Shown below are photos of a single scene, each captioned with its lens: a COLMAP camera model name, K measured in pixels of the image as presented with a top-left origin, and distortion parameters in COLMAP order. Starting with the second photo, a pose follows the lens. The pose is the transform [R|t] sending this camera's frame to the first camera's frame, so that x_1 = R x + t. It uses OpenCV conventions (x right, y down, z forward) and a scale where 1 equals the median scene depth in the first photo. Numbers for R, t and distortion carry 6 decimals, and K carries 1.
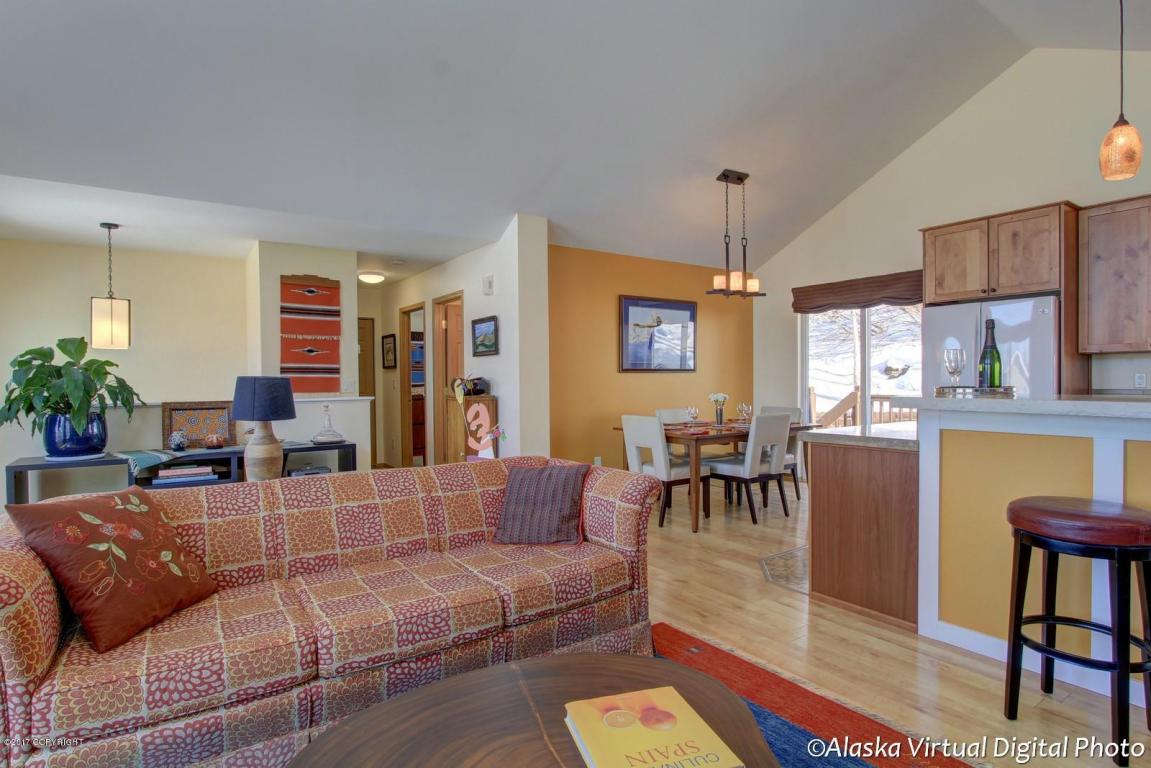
lens RADIAL K [[595.0, 0, 577.0], [0, 595.0, 387.7], [0, 0, 1]] dist [-0.019096, 0.002345]
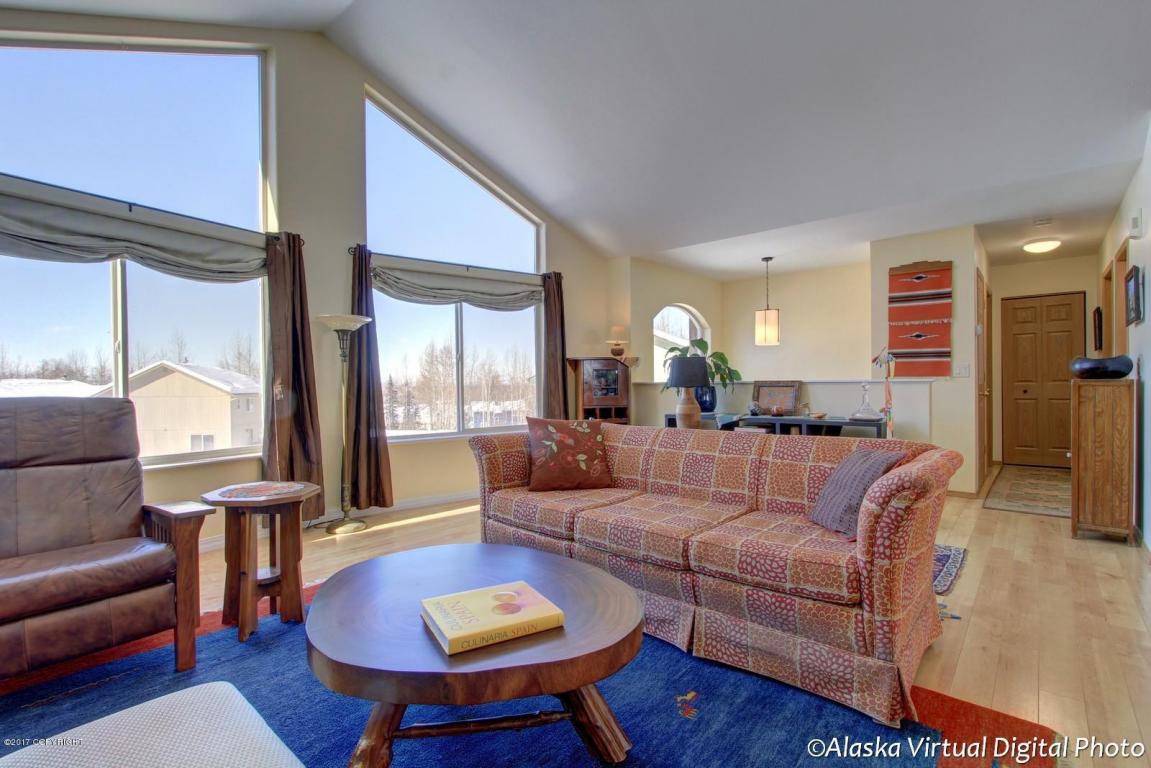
lens RADIAL K [[531.1, 0, 577.8], [0, 531.1, 389.0], [0, 0, 1]] dist [-0.021787, 0.004326]
pose [[0.237969, 0.019592, -0.971075, 0.332019], [-0.006659, 0.999806, 0.018540, 0.018991], [0.971250, 0.002055, 0.238053, 0.232209]]
